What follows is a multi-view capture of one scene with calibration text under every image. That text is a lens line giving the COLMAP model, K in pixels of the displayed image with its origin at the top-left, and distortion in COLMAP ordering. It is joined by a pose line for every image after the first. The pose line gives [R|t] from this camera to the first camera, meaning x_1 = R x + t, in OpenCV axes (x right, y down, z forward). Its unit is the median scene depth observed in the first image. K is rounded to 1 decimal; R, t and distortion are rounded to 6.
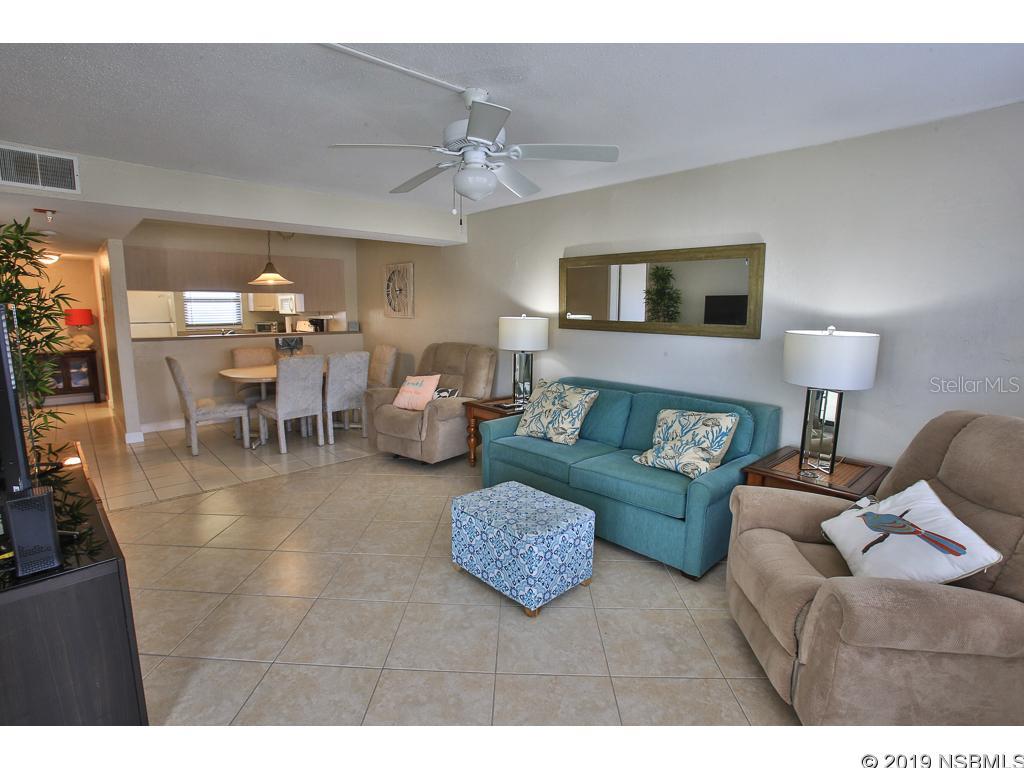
lens RADIAL K [[496.2, 0, 503.7], [0, 496.2, 380.7], [0, 0, 1]] dist [-0.082737, 0.038706]
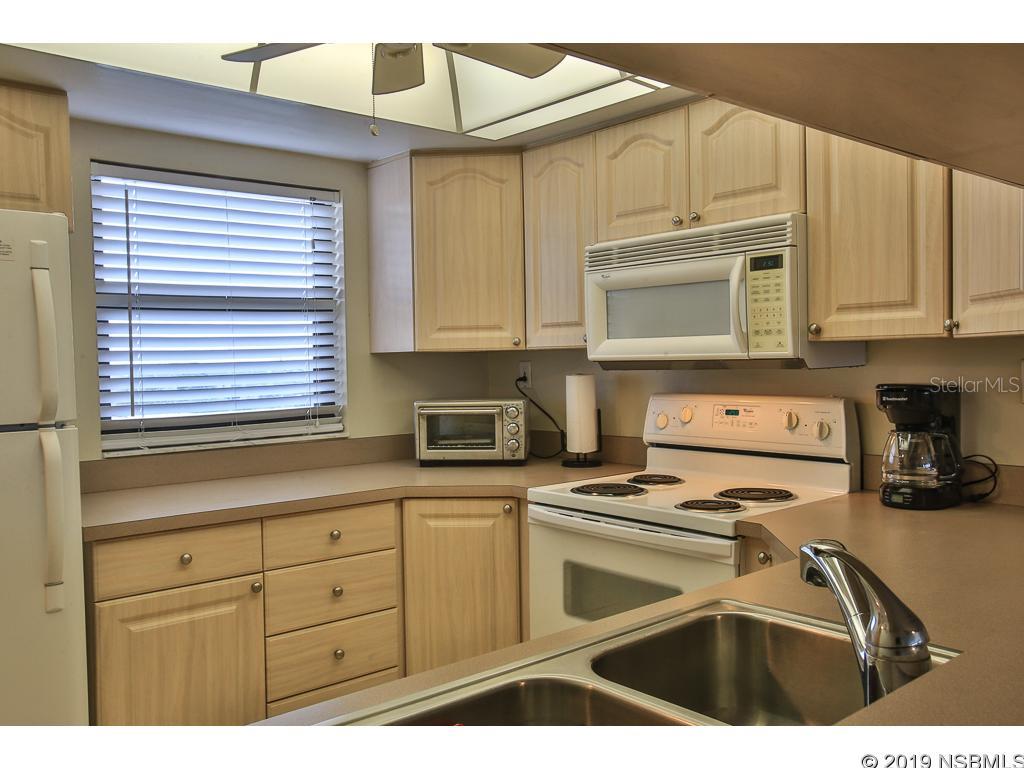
lens RADIAL K [[856.3, 0, 512.0], [0, 856.3, 384.0], [0, 0, 1]] dist [-0.020535, 0.003449]
pose [[0.998773, -0.023905, -0.043360, -0.542089], [0.018760, 0.993142, -0.115397, -0.101865], [0.045821, 0.114442, 0.992373, 0.750757]]
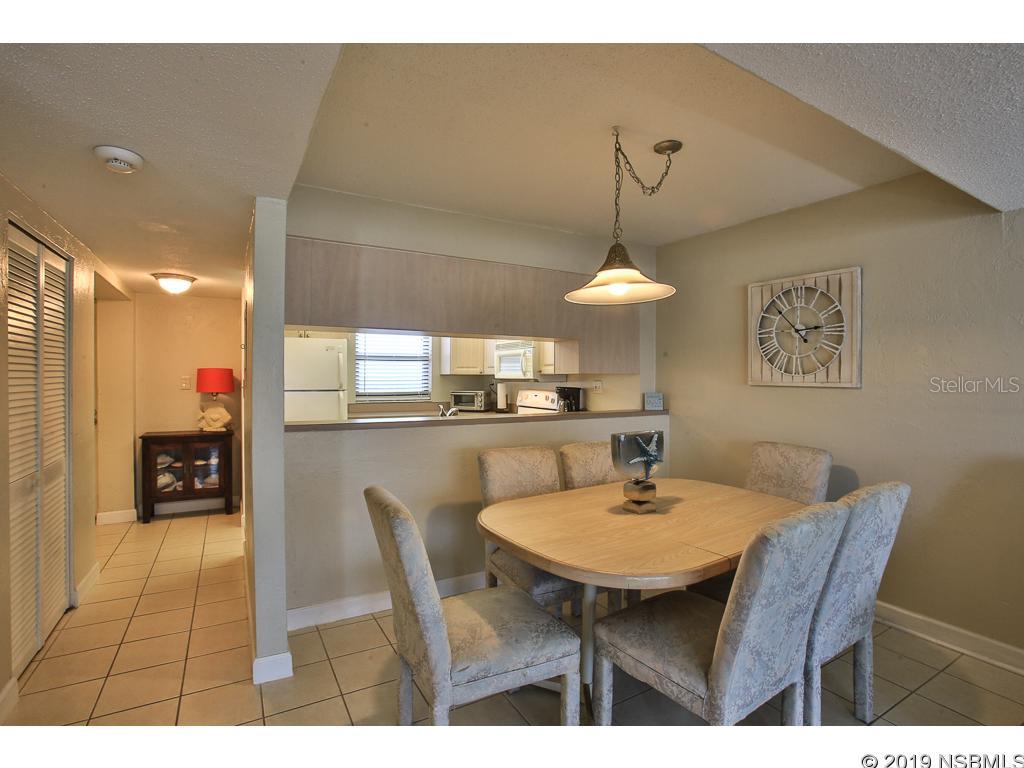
lens RADIAL K [[496.2, 0, 503.7], [0, 496.2, 380.7], [0, 0, 1]] dist [-0.082737, 0.038706]
pose [[0.973138, 0.001134, -0.230219, -0.340988], [-0.033159, 0.990252, -0.135283, -0.054353], [0.227822, 0.139282, 0.963690, 0.432699]]
